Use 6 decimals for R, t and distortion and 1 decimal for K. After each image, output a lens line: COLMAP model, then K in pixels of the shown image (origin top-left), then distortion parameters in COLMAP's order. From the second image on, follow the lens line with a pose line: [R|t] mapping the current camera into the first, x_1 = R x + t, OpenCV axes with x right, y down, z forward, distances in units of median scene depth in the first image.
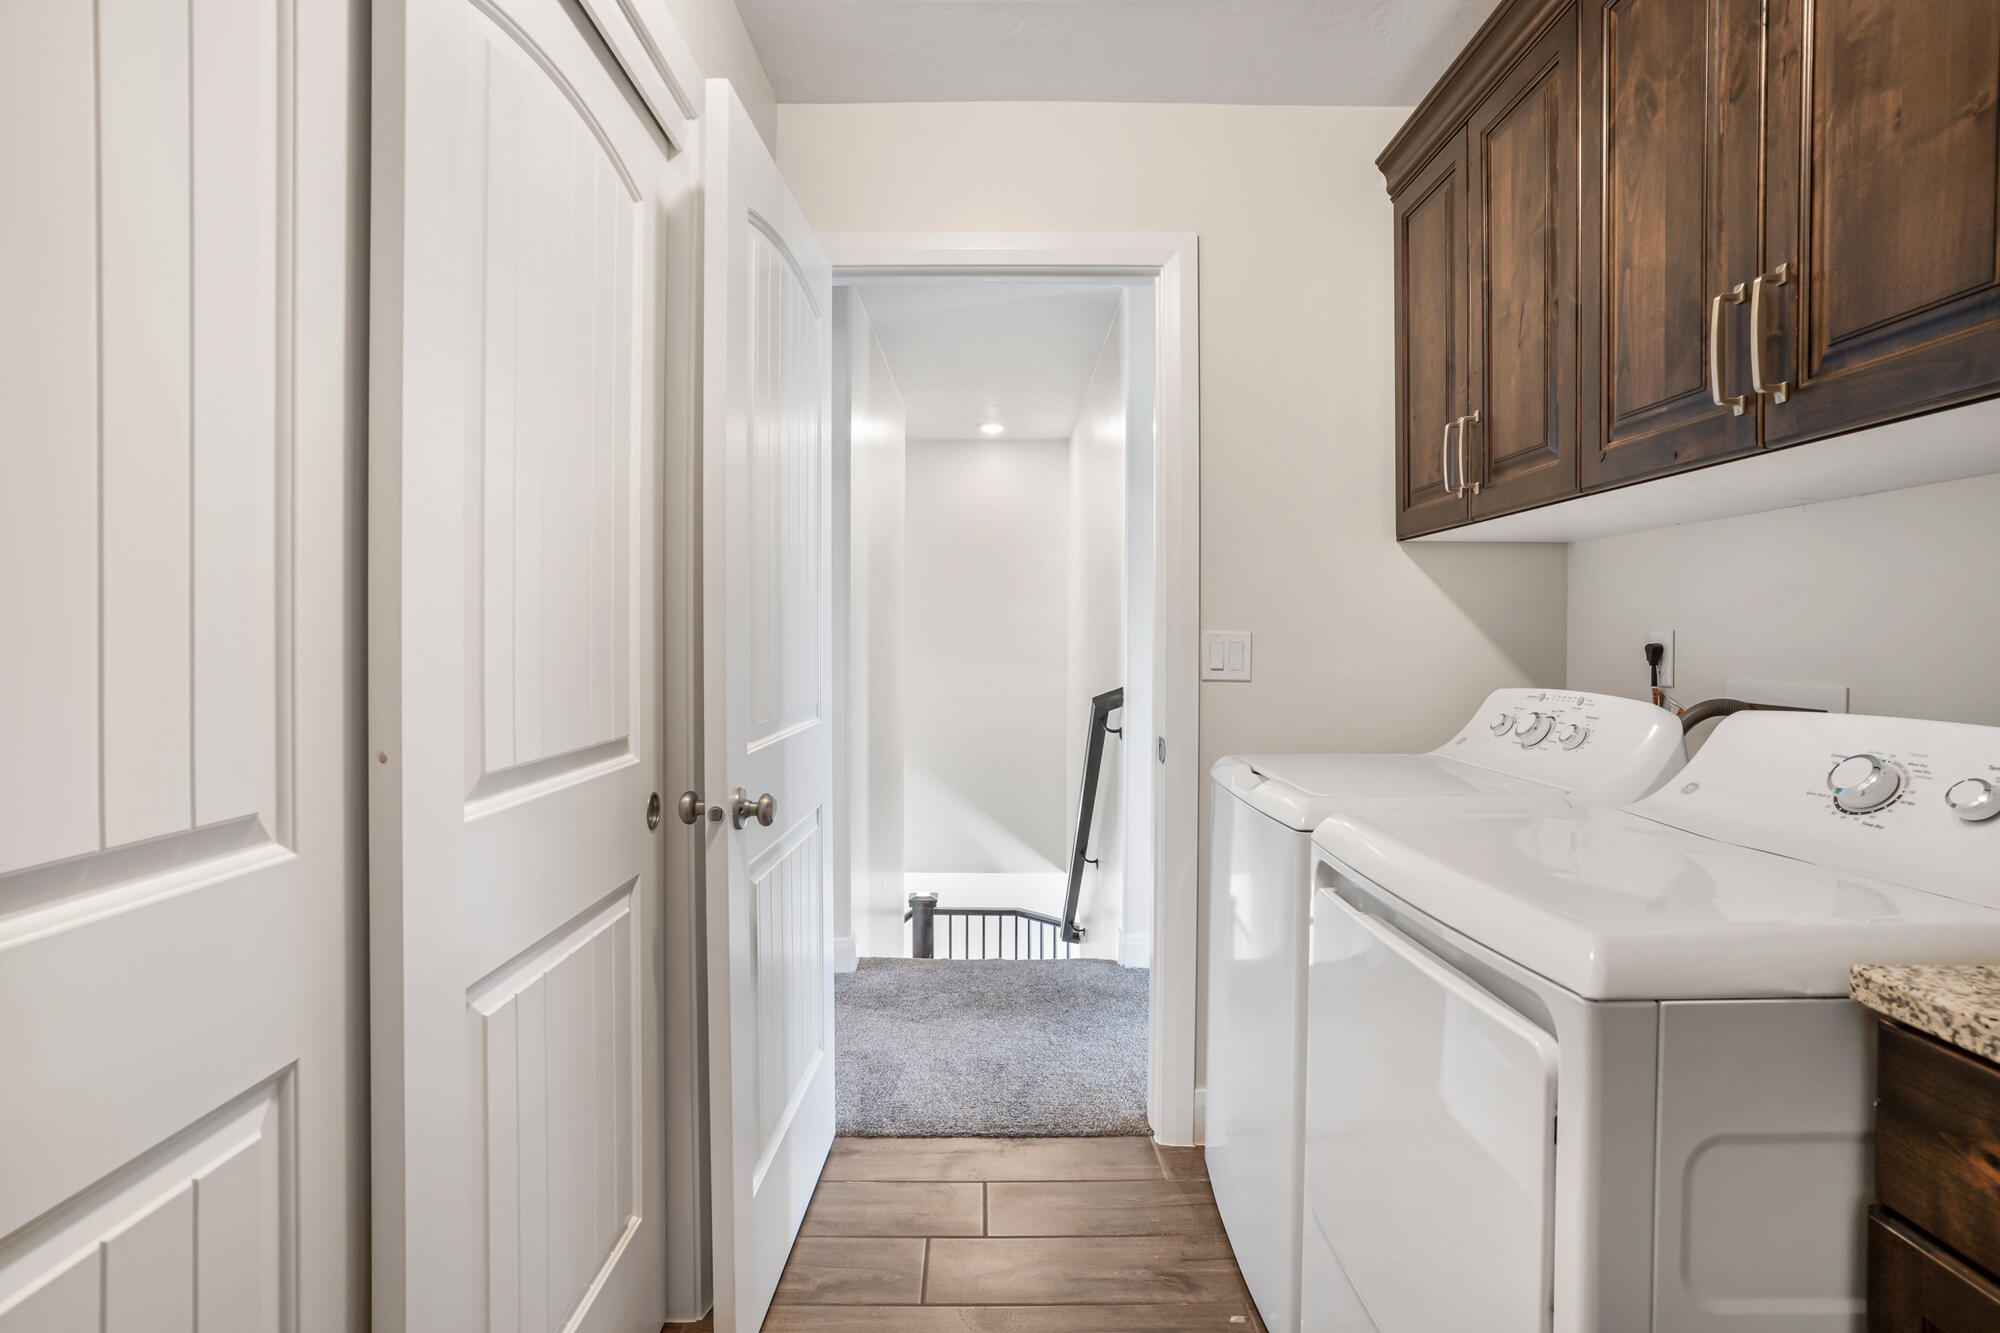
lens RADIAL K [[1001.0, 0, 1000.4], [0, 1001.0, 661.5], [0, 0, 1]] dist [-0.090984, 0.040681]
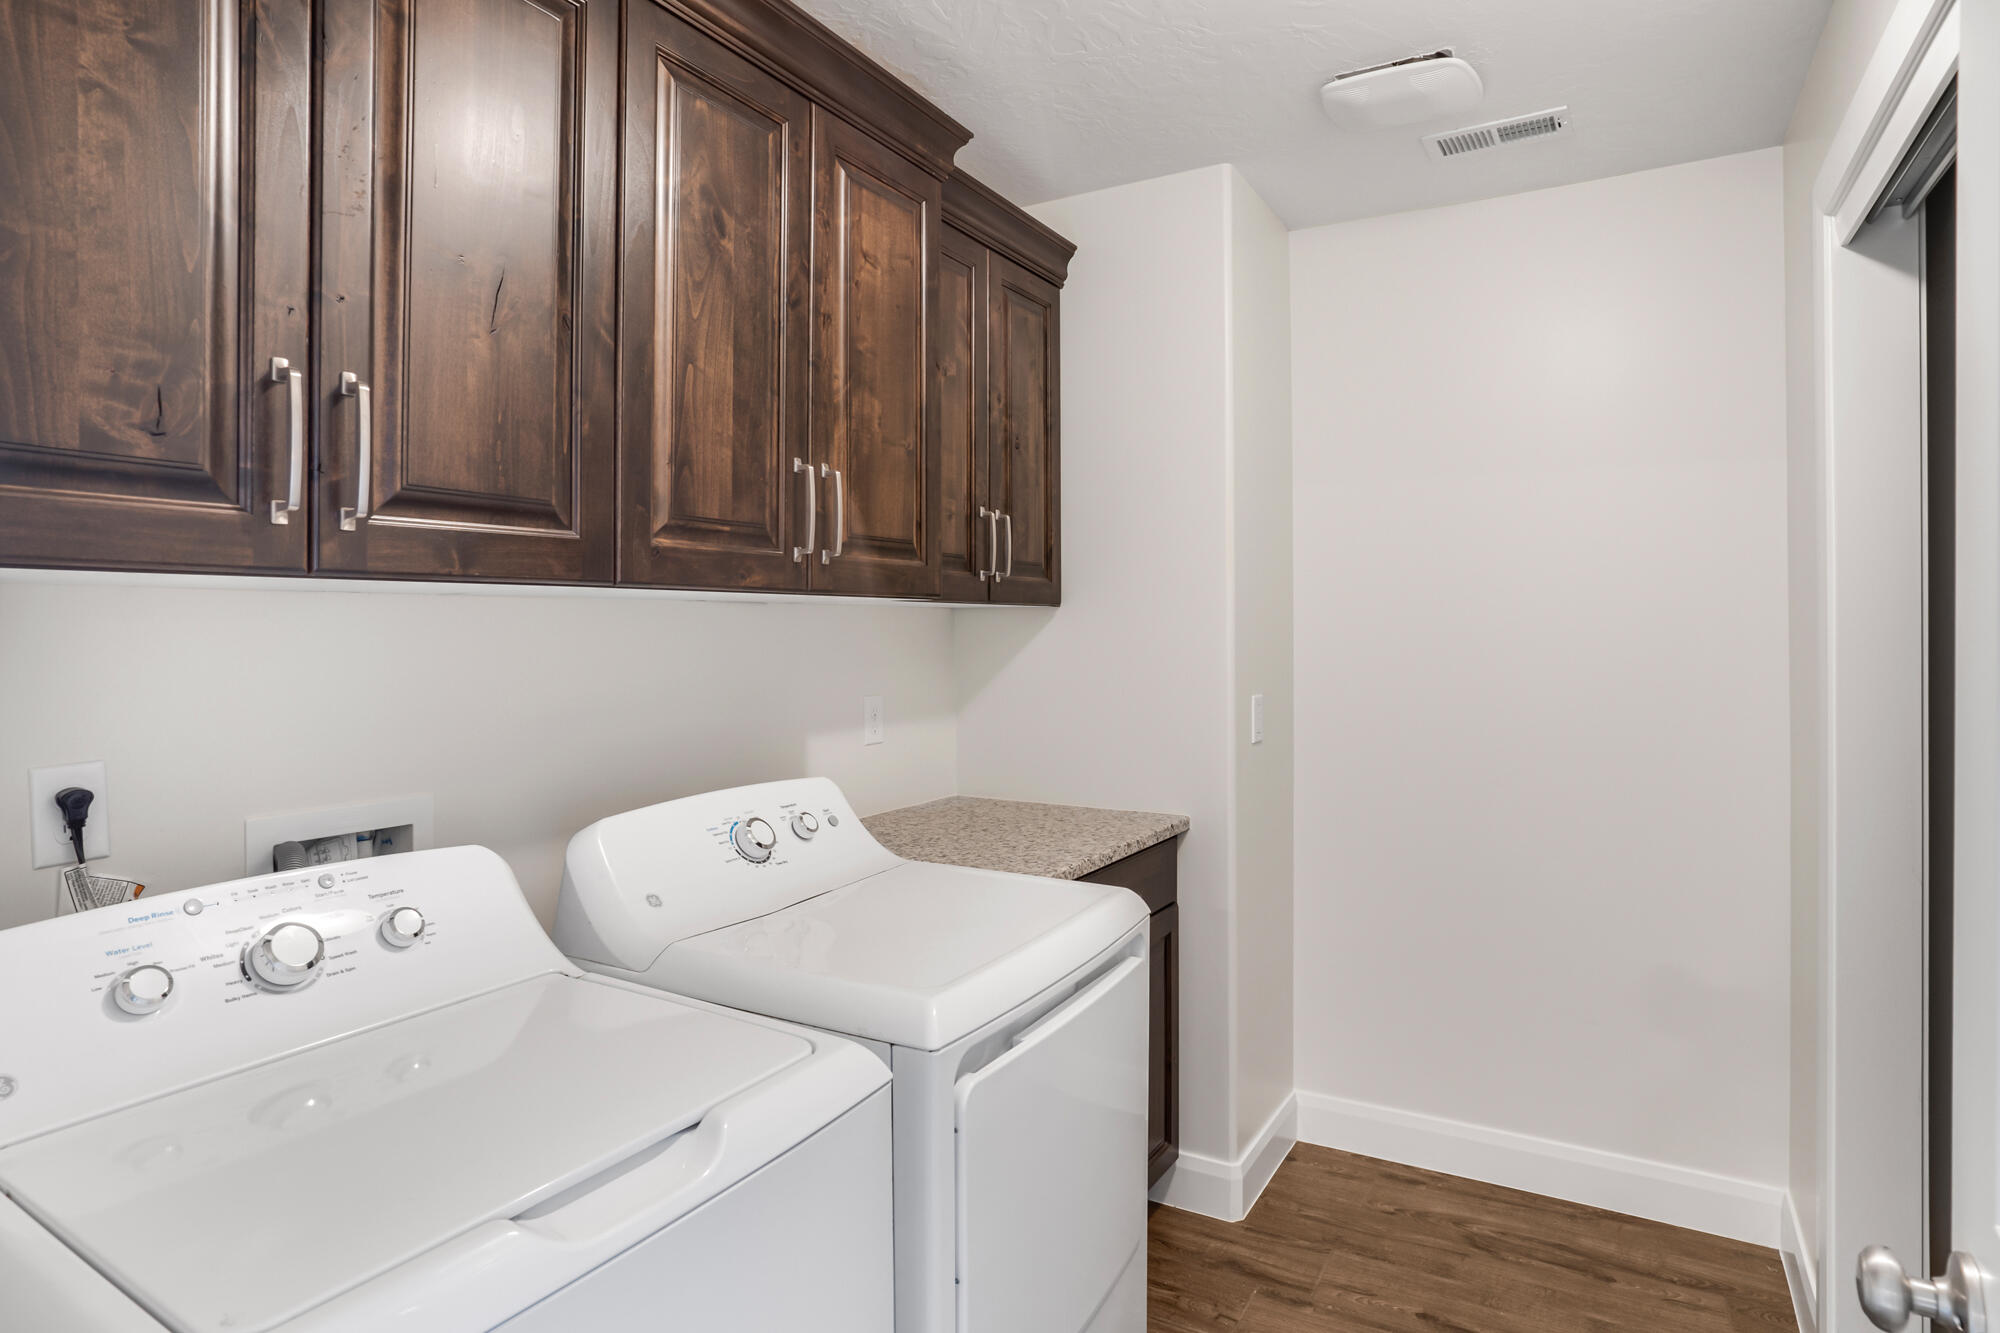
lens RADIAL K [[1075.0, 0, 1003.1], [0, 1075.0, 621.1], [0, 0, 1]] dist [-0.058751, 0.000124]
pose [[-0.863164, 0.005187, 0.504897, -0.150076], [0.016103, 0.999721, 0.017259, -0.177832], [-0.504667, 0.023027, -0.863007, 1.851470]]
